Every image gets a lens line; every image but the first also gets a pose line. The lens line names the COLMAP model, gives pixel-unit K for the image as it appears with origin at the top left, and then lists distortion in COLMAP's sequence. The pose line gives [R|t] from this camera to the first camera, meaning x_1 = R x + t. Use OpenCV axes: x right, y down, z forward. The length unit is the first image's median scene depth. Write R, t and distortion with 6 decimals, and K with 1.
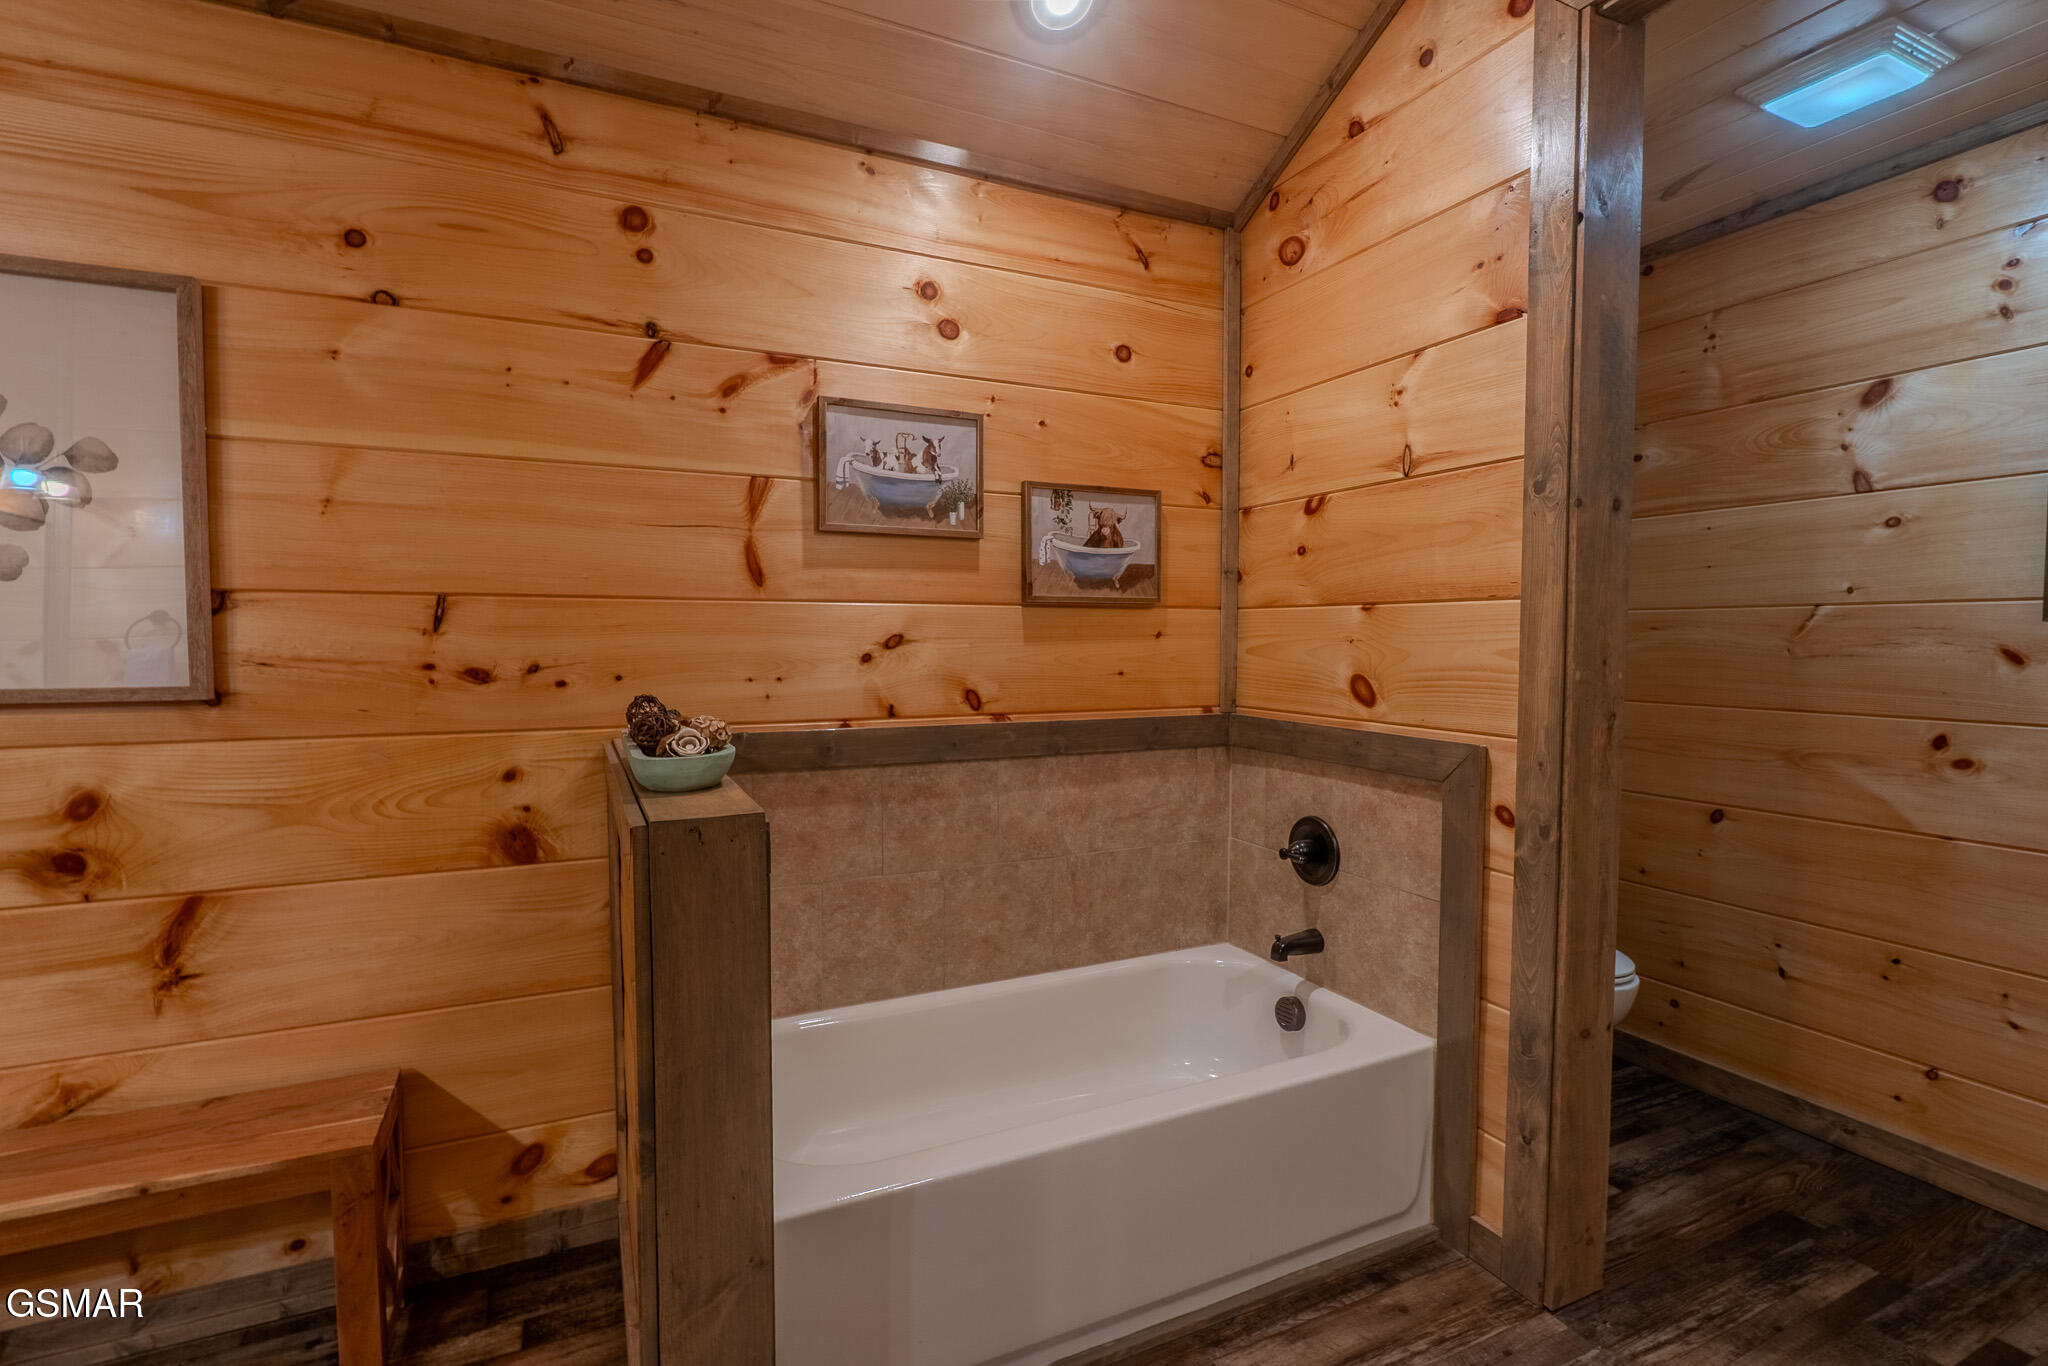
lens RADIAL K [[965.7, 0, 1028.1], [0, 965.7, 679.7], [0, 0, 1]] dist [0.001898, 0.000953]
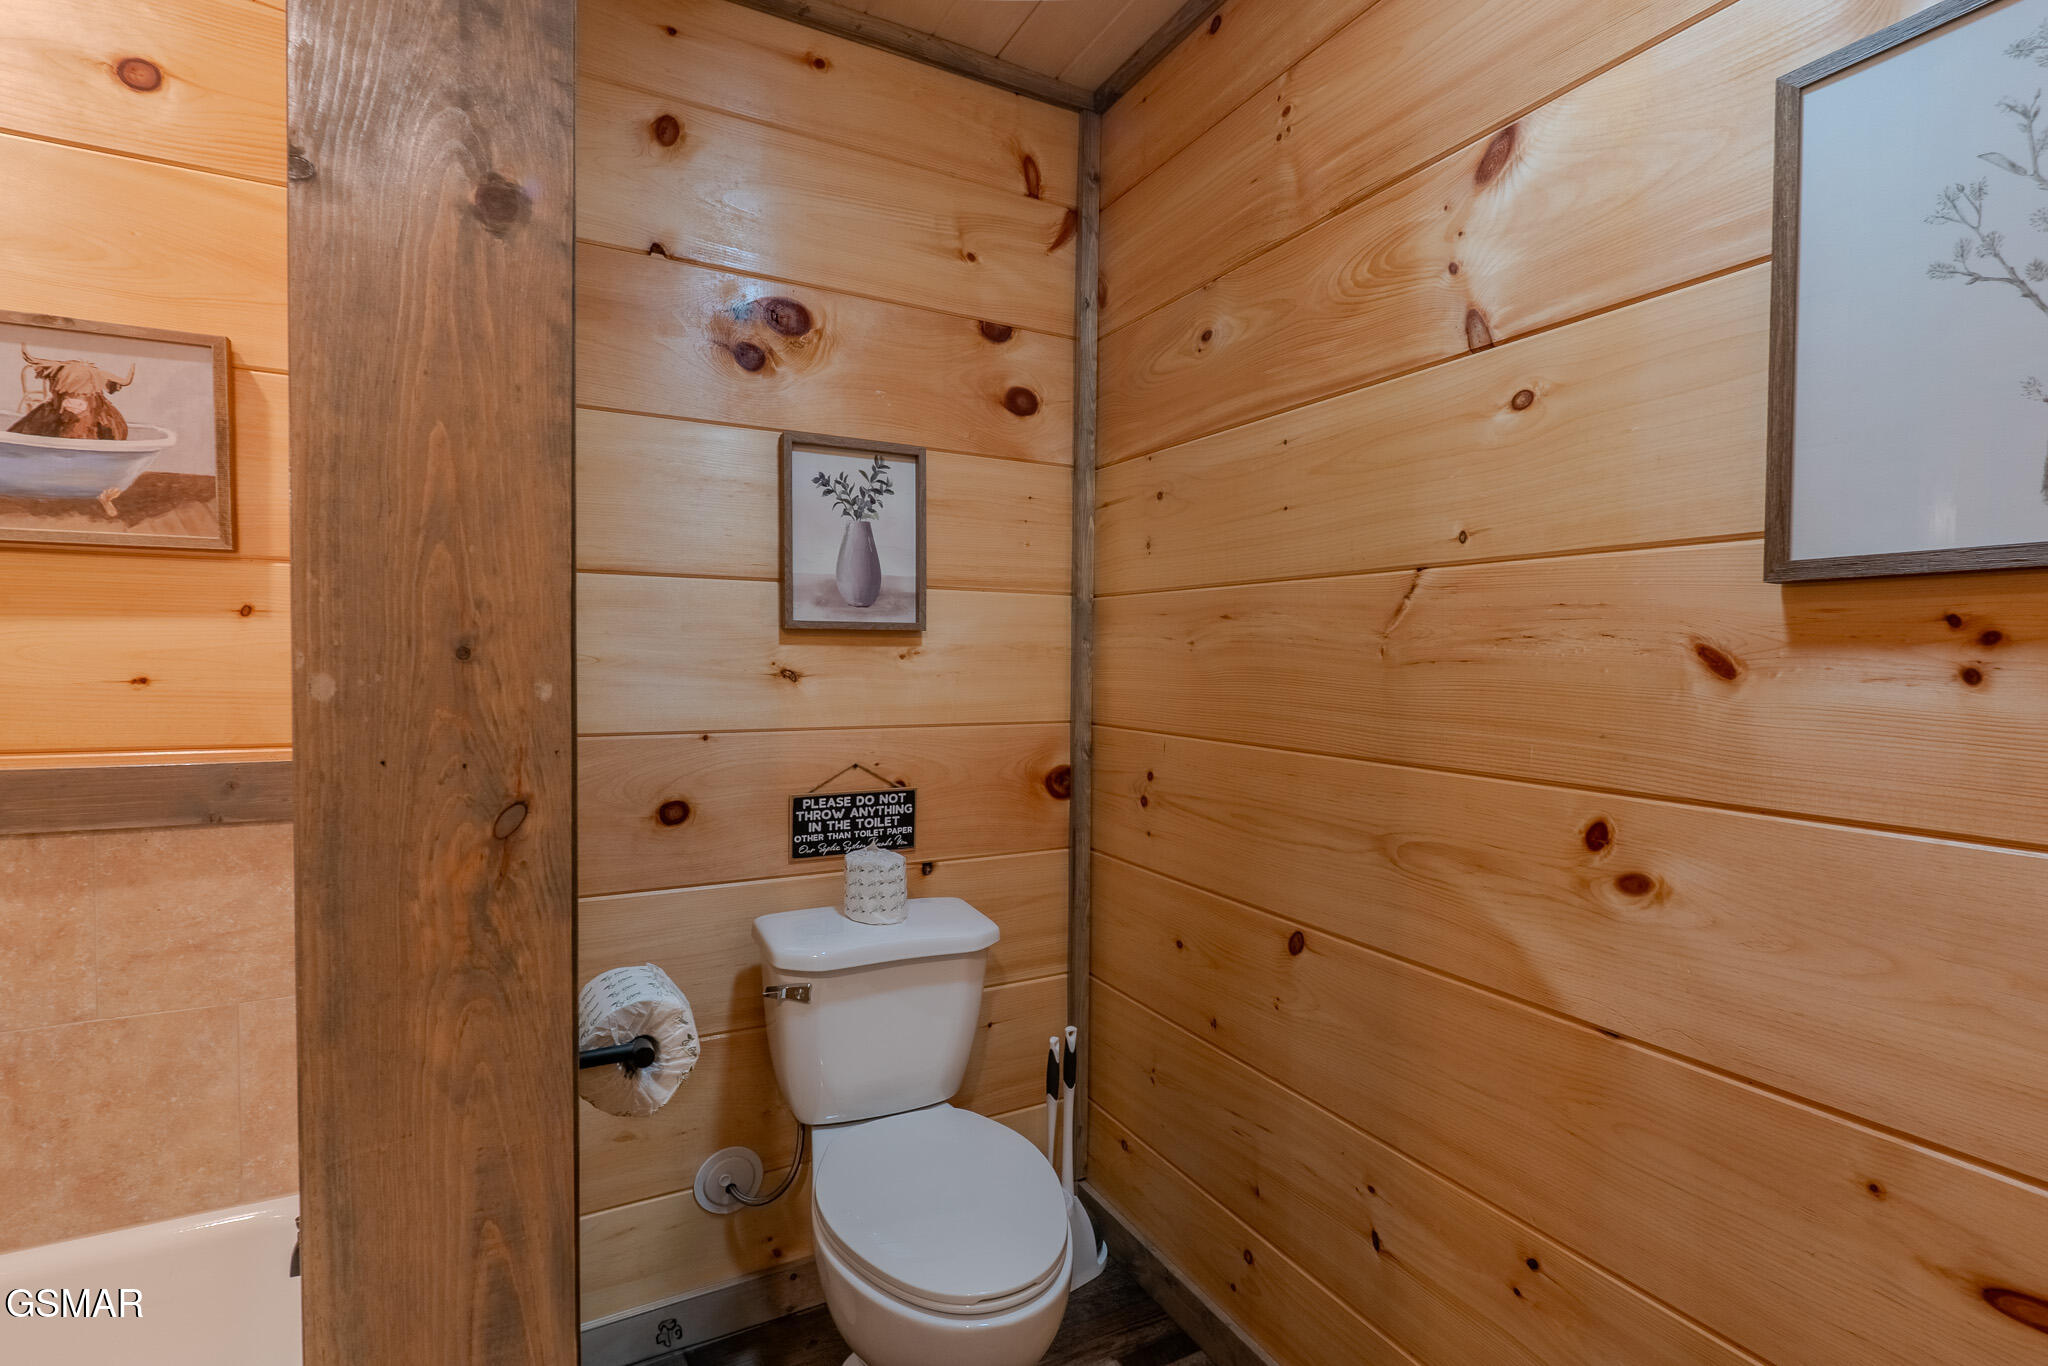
lens RADIAL K [[956.8, 0, 1023.0], [0, 956.8, 676.3], [0, 0, 1]] dist [-0.003083, -0.000230]
pose [[0.999317, 0.011403, 0.035164, 0.565000], [-0.010649, 0.999711, -0.021570, -0.002798], [-0.035399, 0.021181, 0.999149, 0.467262]]
